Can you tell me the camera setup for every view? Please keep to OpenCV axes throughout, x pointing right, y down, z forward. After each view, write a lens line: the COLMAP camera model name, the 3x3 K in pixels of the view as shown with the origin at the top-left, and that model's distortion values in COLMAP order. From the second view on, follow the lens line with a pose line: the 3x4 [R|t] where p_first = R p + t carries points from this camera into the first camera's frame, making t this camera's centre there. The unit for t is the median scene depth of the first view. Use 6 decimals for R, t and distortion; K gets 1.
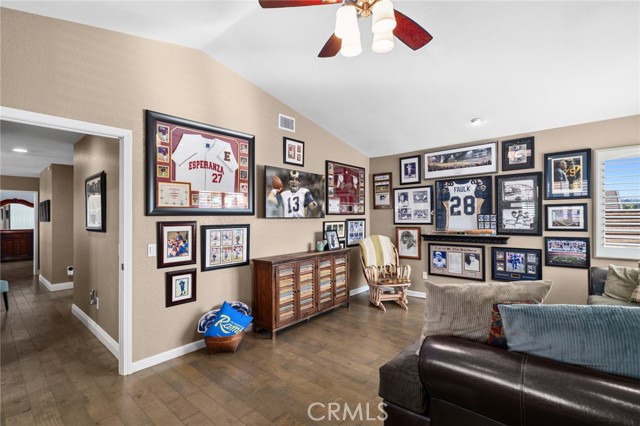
lens RADIAL K [[296.0, 0, 319.9], [0, 296.0, 214.6], [0, 0, 1]] dist [0.005748, 0.002191]
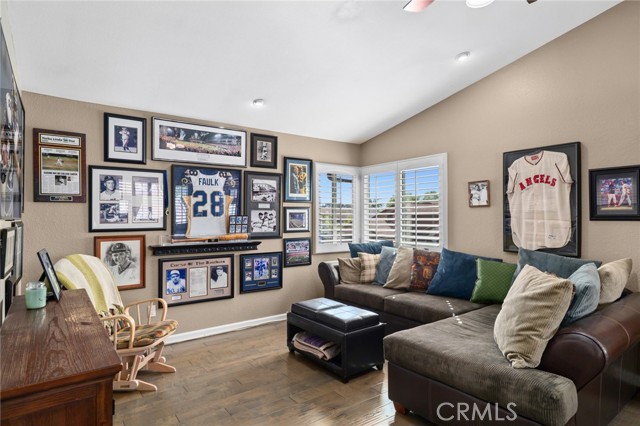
lens RADIAL K [[362.5, 0, 319.8], [0, 362.5, 212.9], [0, 0, 1]] dist [-0.023300, 0.000335]
pose [[0.199375, 0.017746, 0.979763, -0.372975], [-0.012556, 0.999800, -0.015554, 0.003788], [-0.979843, -0.009200, 0.199558, 0.561708]]
